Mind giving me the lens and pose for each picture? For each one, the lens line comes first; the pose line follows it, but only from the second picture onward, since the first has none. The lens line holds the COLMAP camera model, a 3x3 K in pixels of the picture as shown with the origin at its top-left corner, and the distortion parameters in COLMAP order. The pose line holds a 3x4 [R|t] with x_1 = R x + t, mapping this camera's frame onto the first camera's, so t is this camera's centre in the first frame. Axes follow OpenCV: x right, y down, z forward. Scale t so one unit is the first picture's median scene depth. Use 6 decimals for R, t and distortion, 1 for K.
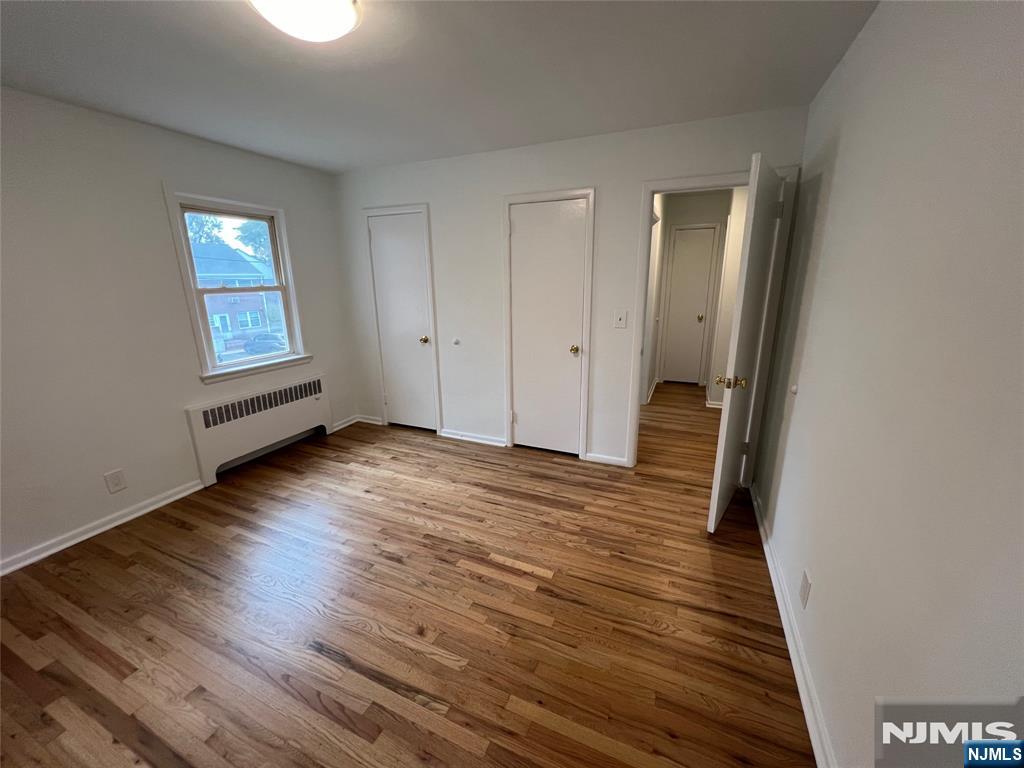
lens RADIAL K [[411.7, 0, 512.0], [0, 411.7, 384.0], [0, 0, 1]] dist [-0.002022, 0.000040]
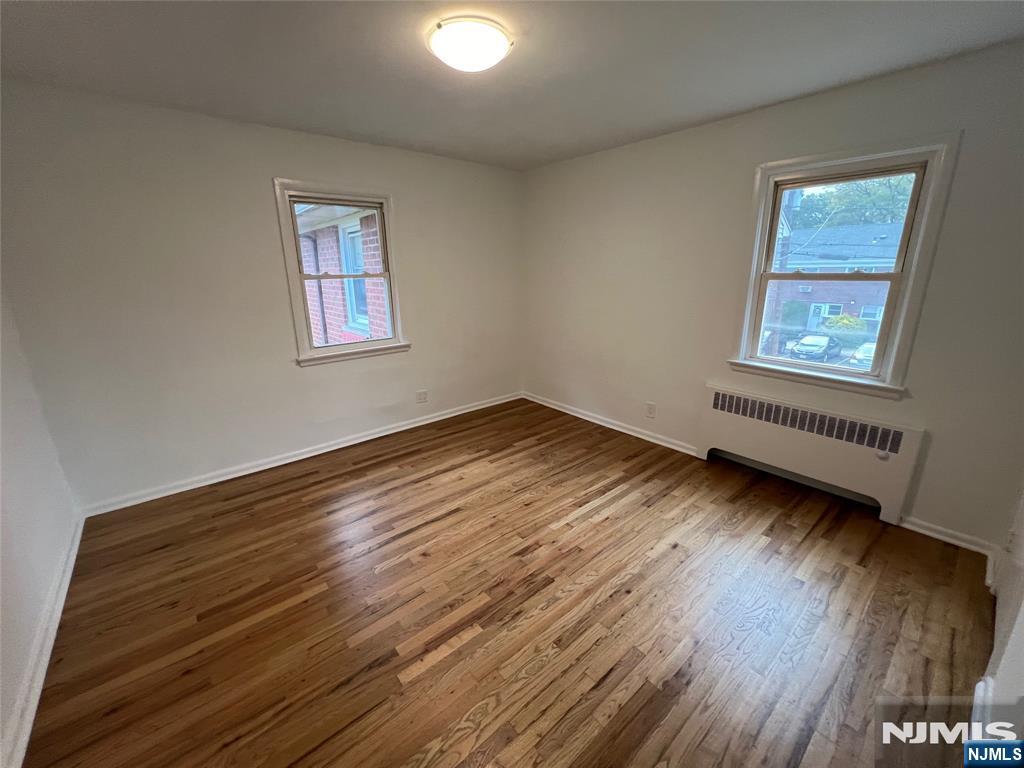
lens RADIAL K [[411.7, 0, 512.0], [0, 411.7, 384.0], [0, 0, 1]] dist [-0.002022, 0.000040]
pose [[-0.440640, 0.257777, -0.859877, 0.408561], [-0.213141, 0.900448, 0.379162, -0.265067], [0.872014, 0.350349, -0.341830, 1.007680]]
